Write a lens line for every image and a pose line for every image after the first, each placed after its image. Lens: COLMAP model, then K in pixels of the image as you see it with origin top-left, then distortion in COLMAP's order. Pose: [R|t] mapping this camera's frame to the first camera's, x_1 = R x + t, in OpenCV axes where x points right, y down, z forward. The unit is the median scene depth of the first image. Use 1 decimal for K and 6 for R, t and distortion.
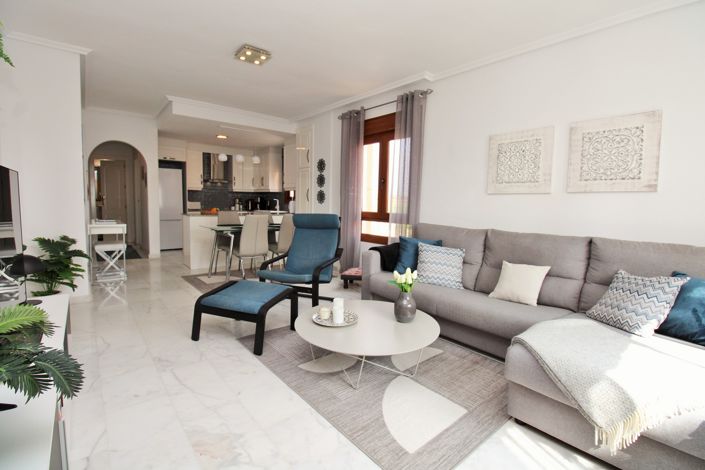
lens RADIAL K [[327.0, 0, 352.0], [0, 327.0, 231.3], [0, 0, 1]] dist [-0.008771, -0.006508]
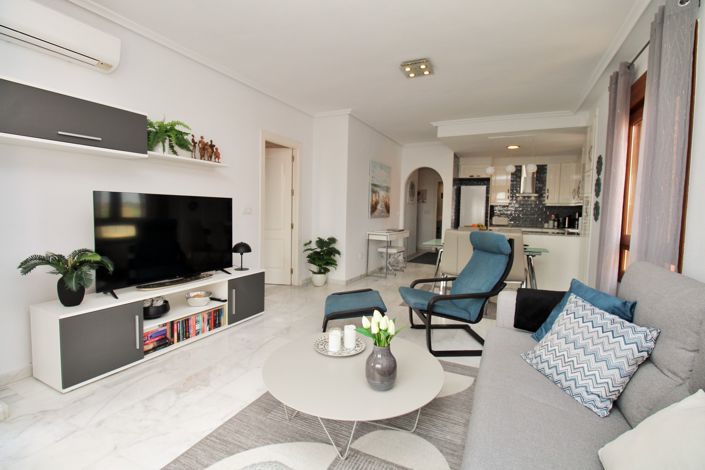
lens RADIAL K [[327.0, 0, 352.2], [0, 327.0, 230.8], [0, 0, 1]] dist [-0.008771, -0.006508]
pose [[0.412973, 0.047088, -0.909525, 0.228580], [-0.093293, 0.995596, 0.009184, -0.017165], [0.905953, 0.081059, 0.415547, 0.190708]]
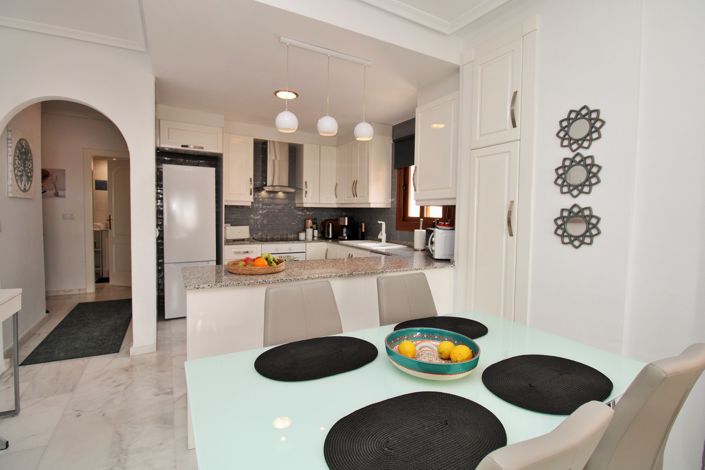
lens RADIAL K [[327.0, 0, 355.1], [0, 327.0, 229.1], [0, 0, 1]] dist [-0.008771, -0.006508]
pose [[0.985447, 0.004745, -0.169917, -0.186451], [-0.012265, 0.998990, -0.043233, -0.063085], [0.169540, 0.044688, 0.984510, 0.476472]]
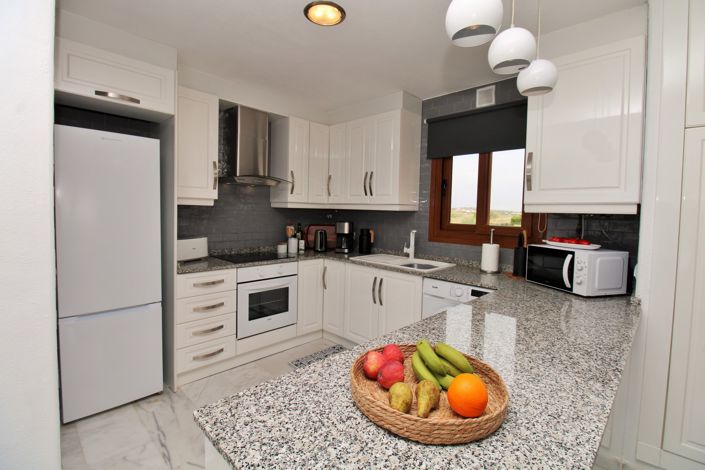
lens RADIAL K [[327.0, 0, 352.7], [0, 327.0, 228.4], [0, 0, 1]] dist [-0.008771, -0.006508]
pose [[0.991777, 0.000064, 0.127974, -0.357601], [0.004074, 0.999477, -0.032073, -0.089477], [-0.127910, 0.032330, 0.991259, 0.633813]]
